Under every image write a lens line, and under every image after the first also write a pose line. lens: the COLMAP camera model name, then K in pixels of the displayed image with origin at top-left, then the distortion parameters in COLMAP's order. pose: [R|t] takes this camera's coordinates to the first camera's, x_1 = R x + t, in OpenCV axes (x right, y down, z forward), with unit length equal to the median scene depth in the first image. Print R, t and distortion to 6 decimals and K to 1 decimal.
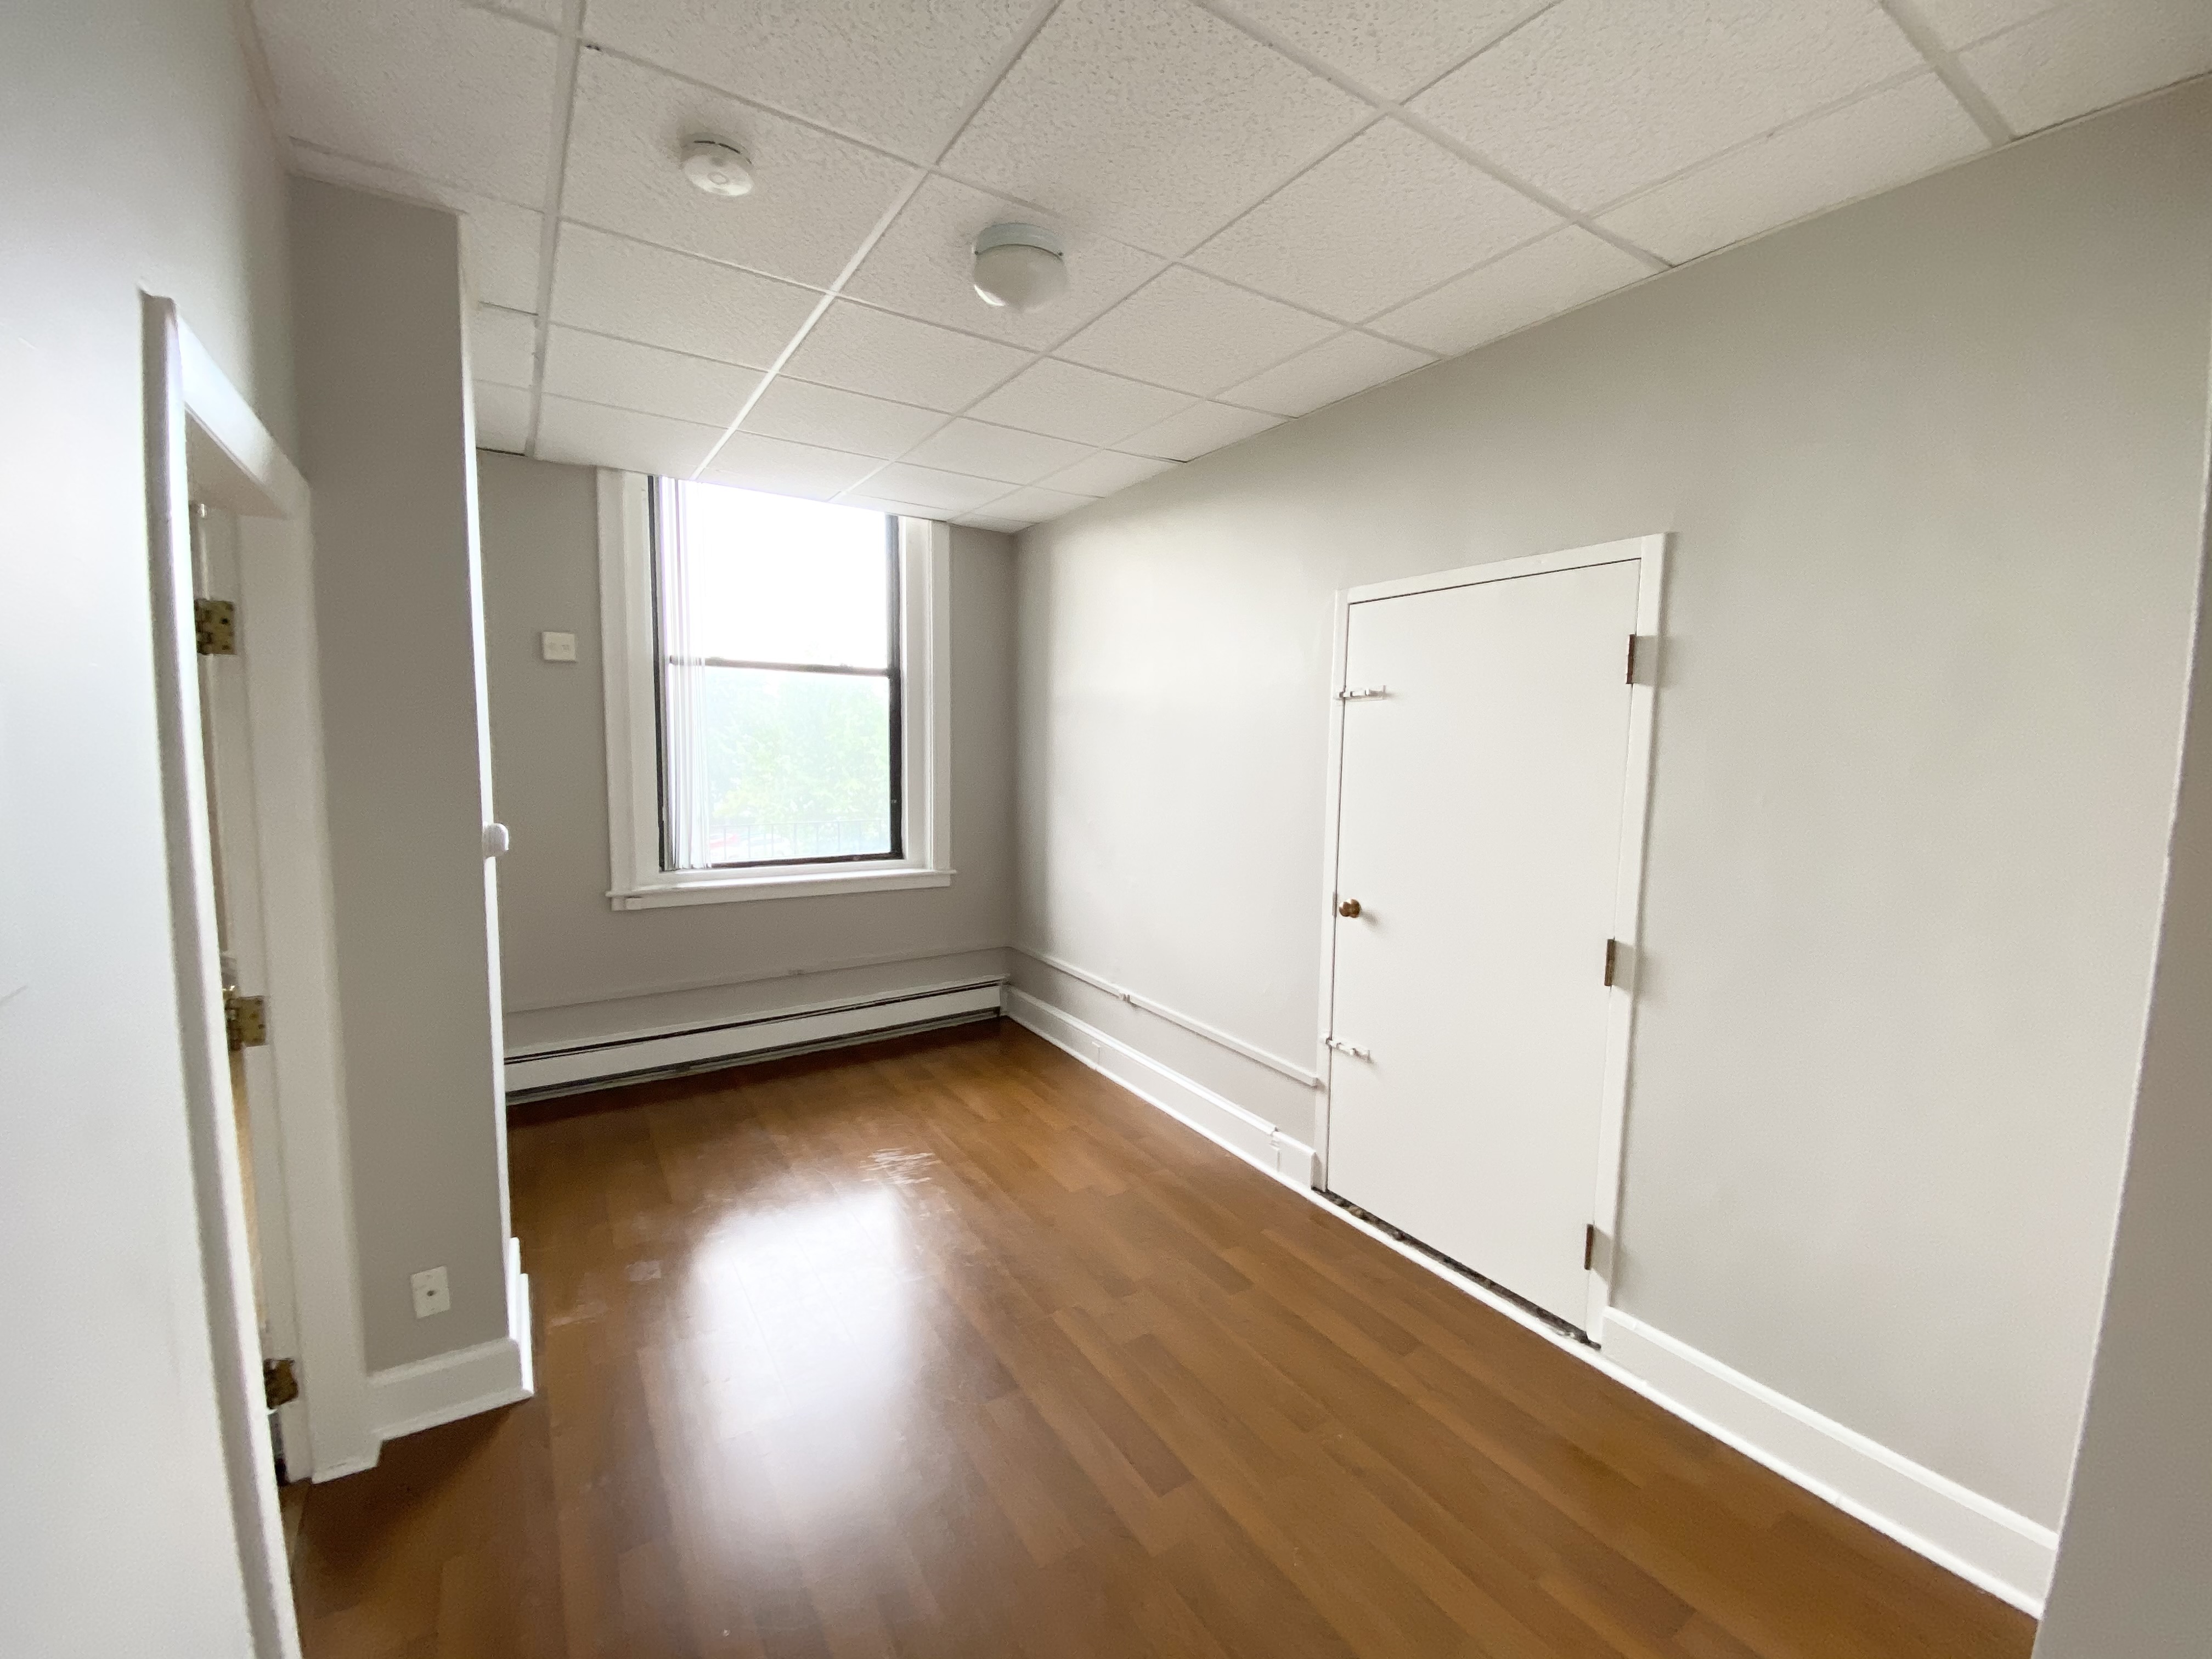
lens RADIAL K [[933.2, 0, 1110.3], [0, 933.2, 835.0], [0, 0, 1]] dist [0.007024, -0.014723]
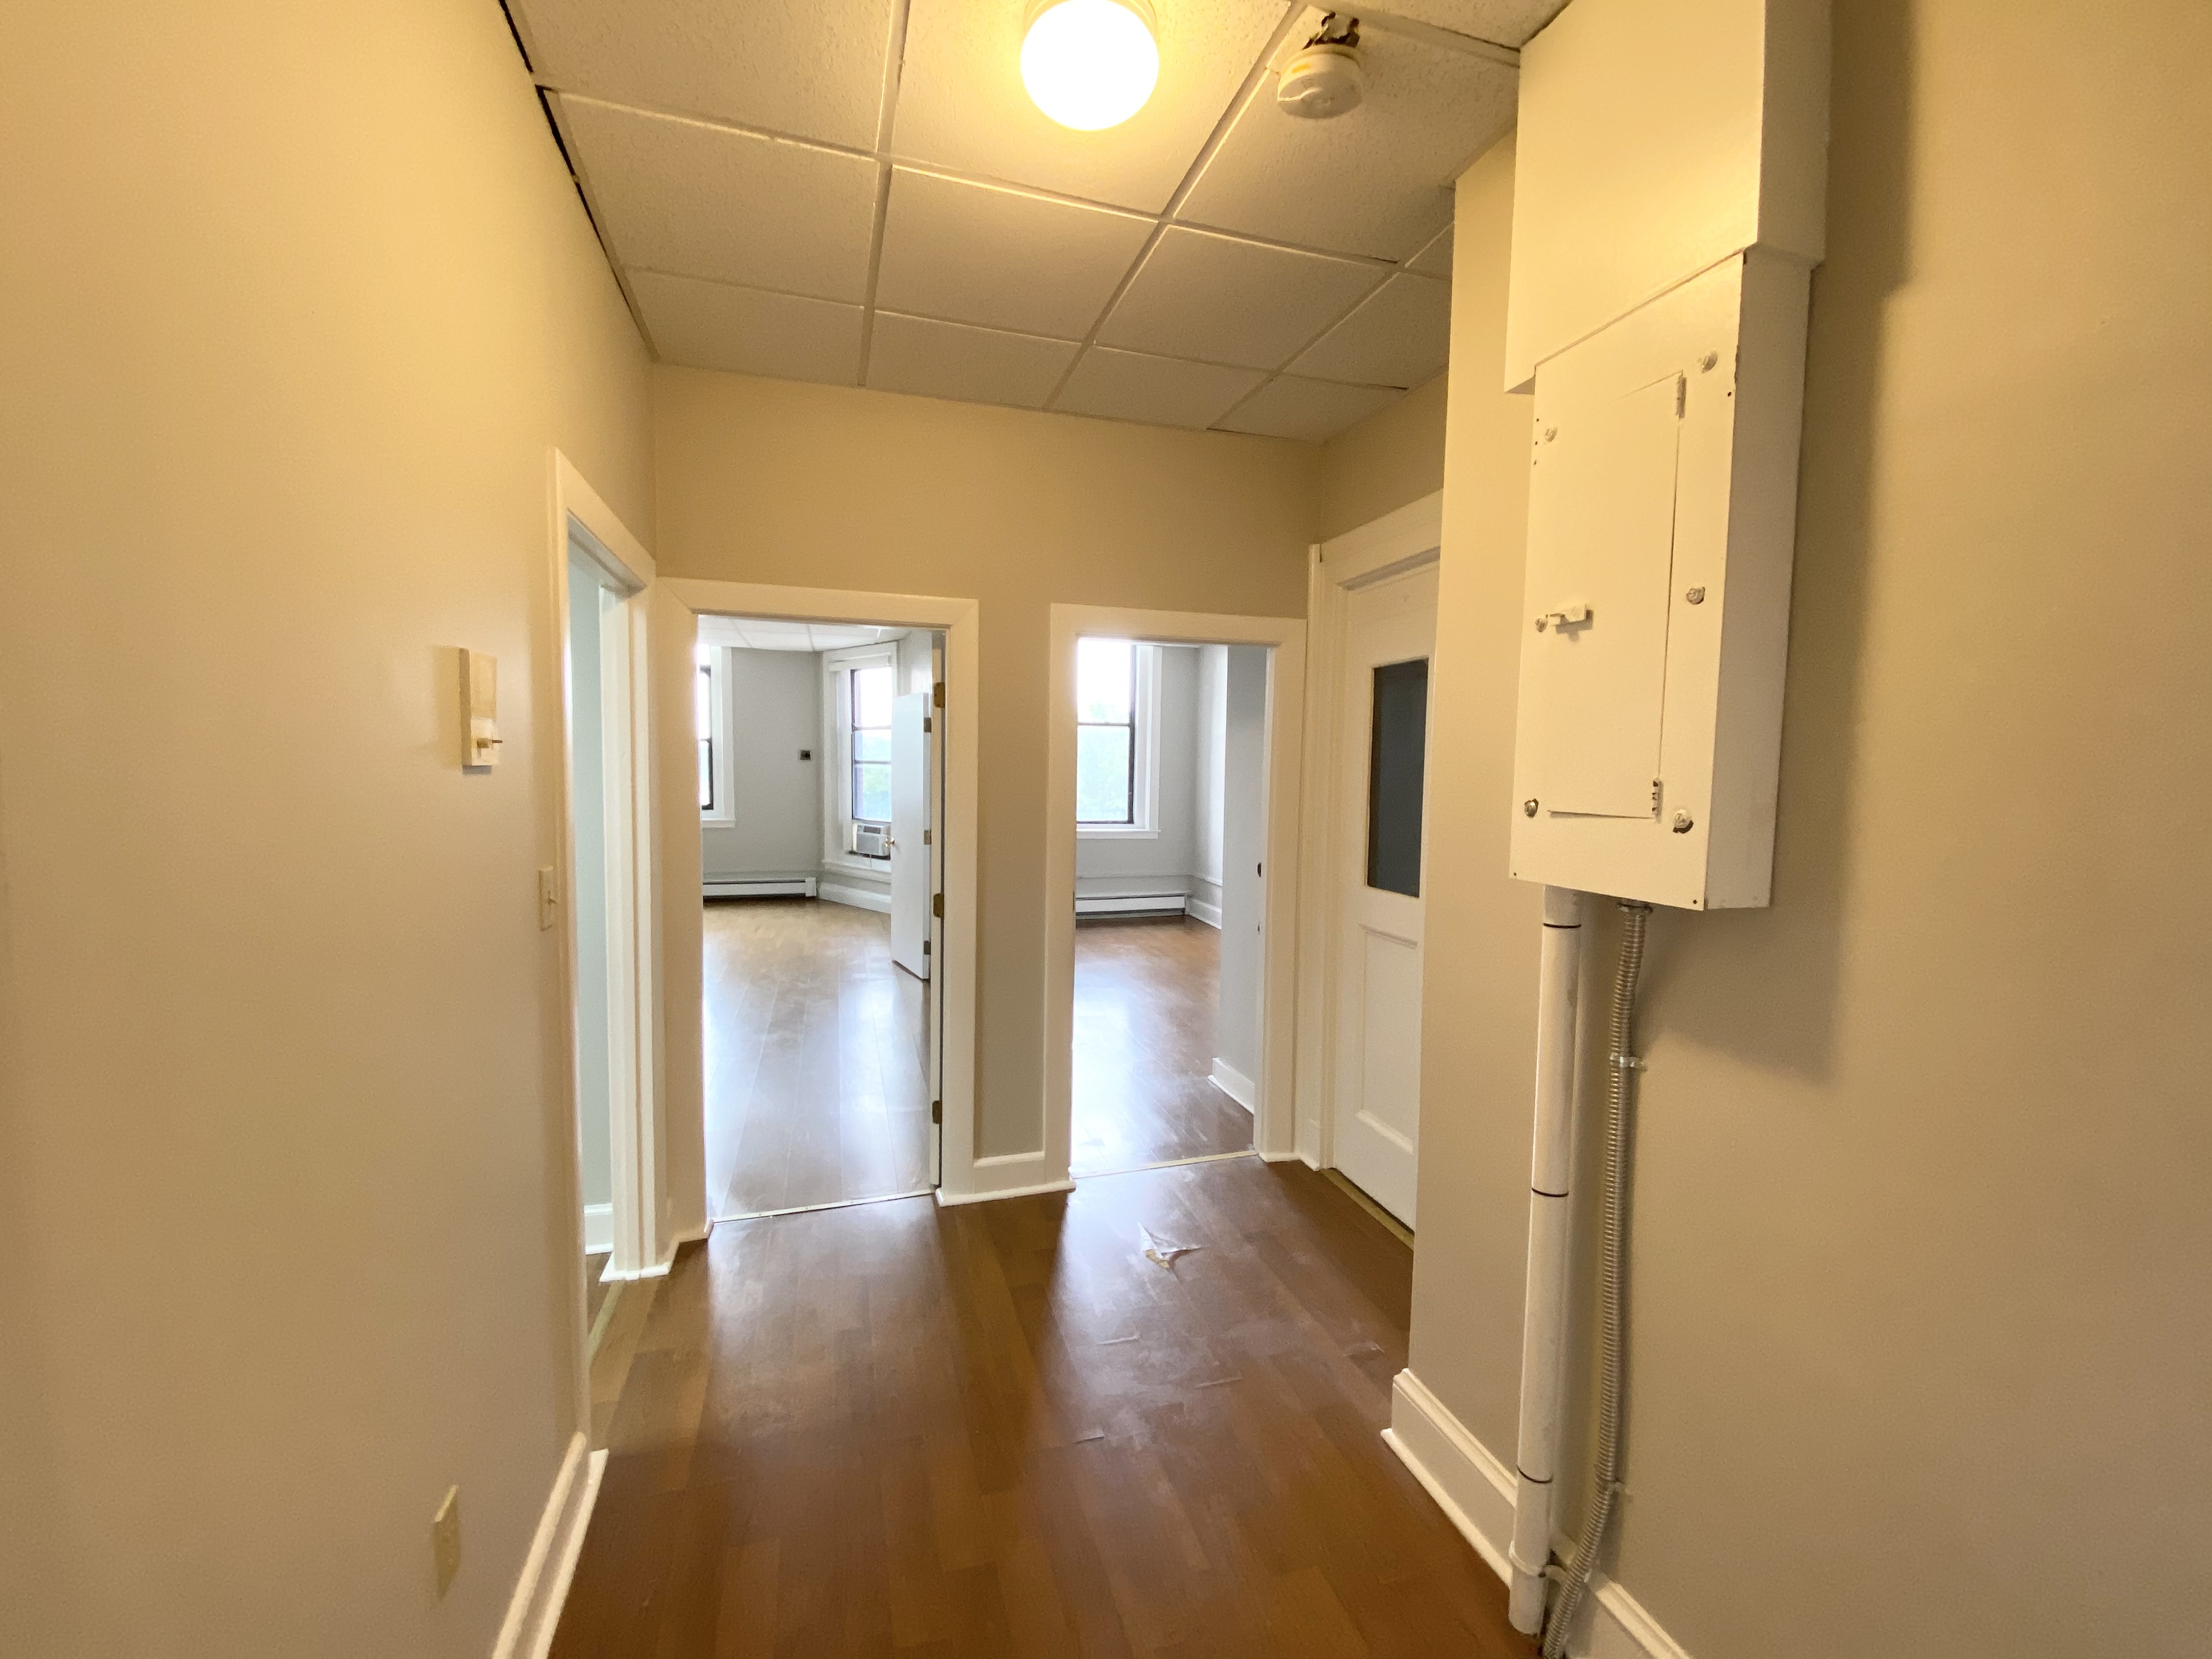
lens RADIAL K [[933.2, 0, 1108.0], [0, 933.2, 818.4], [0, 0, 1]] dist [0.007024, -0.014723]
pose [[0.965073, 0.020445, -0.261181, 0.385826], [-0.029367, 0.999109, -0.030304, 0.130398], [0.260328, 0.036915, 0.964814, -1.465753]]
